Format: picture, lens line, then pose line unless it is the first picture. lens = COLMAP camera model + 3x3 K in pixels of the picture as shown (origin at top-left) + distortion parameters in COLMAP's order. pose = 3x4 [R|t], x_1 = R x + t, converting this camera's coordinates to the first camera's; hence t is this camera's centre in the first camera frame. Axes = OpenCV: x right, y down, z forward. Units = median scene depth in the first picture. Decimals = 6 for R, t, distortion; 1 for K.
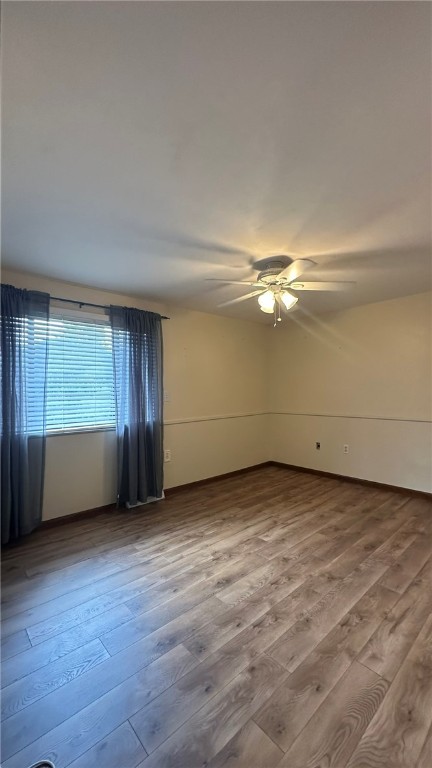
lens RADIAL K [[306.1, 0, 218.4], [0, 306.1, 386.7], [0, 0, 1]] dist [-0.002358, 0.001079]
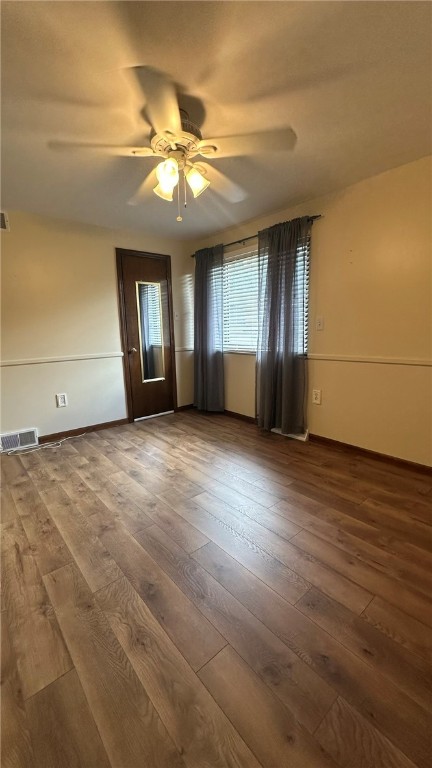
lens RADIAL K [[306.1, 0, 212.6], [0, 306.1, 382.0], [0, 0, 1]] dist [-0.002358, 0.001079]
pose [[-0.036730, 0.189371, -0.981218, 1.034700], [0.040158, 0.981368, 0.187896, 0.033469], [0.998518, -0.032502, -0.043651, 1.216164]]
